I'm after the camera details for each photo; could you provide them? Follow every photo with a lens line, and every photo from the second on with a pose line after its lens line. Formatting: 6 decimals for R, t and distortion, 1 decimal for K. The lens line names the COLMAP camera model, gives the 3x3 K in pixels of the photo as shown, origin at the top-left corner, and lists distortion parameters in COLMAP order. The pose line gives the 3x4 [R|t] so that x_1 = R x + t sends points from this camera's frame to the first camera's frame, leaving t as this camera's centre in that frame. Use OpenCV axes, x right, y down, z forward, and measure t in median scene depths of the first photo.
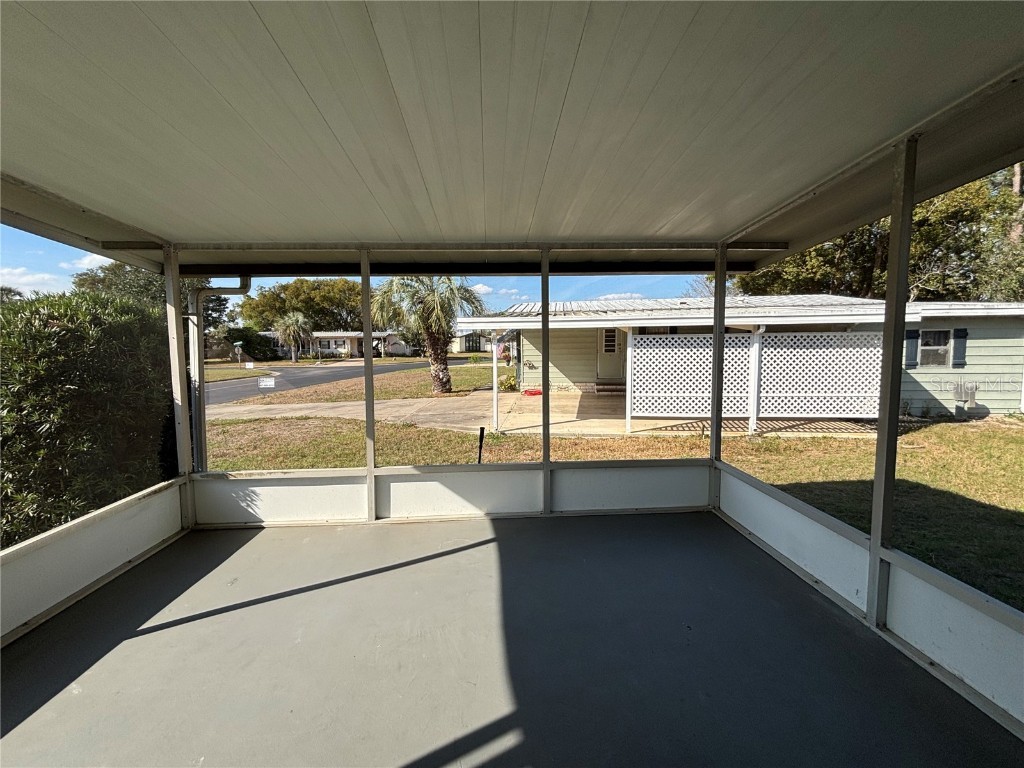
lens RADIAL K [[424.8, 0, 509.8], [0, 424.8, 378.1], [0, 0, 1]] dist [-0.000105, 0.000318]
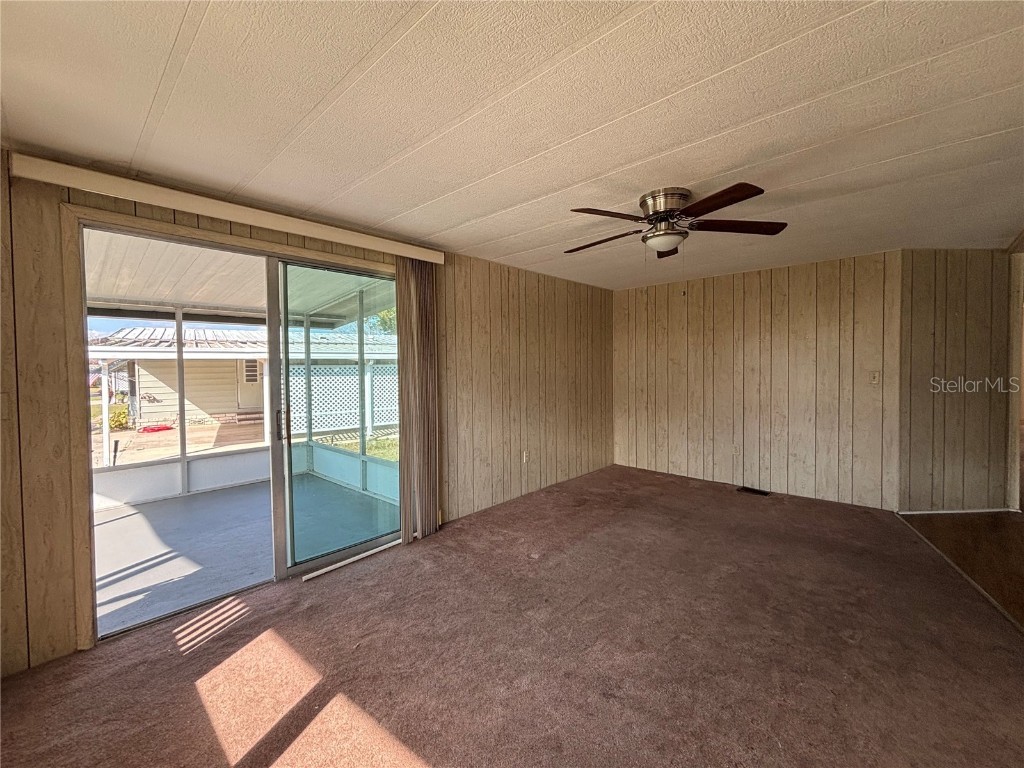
lens RADIAL K [[424.8, 0, 509.8], [0, 424.8, 378.1], [0, 0, 1]] dist [-0.000105, 0.000318]
pose [[0.723742, -0.013751, 0.689934, -0.037652], [0.062752, 0.996971, -0.045956, 0.028048], [-0.687212, 0.076555, 0.722412, -0.296657]]
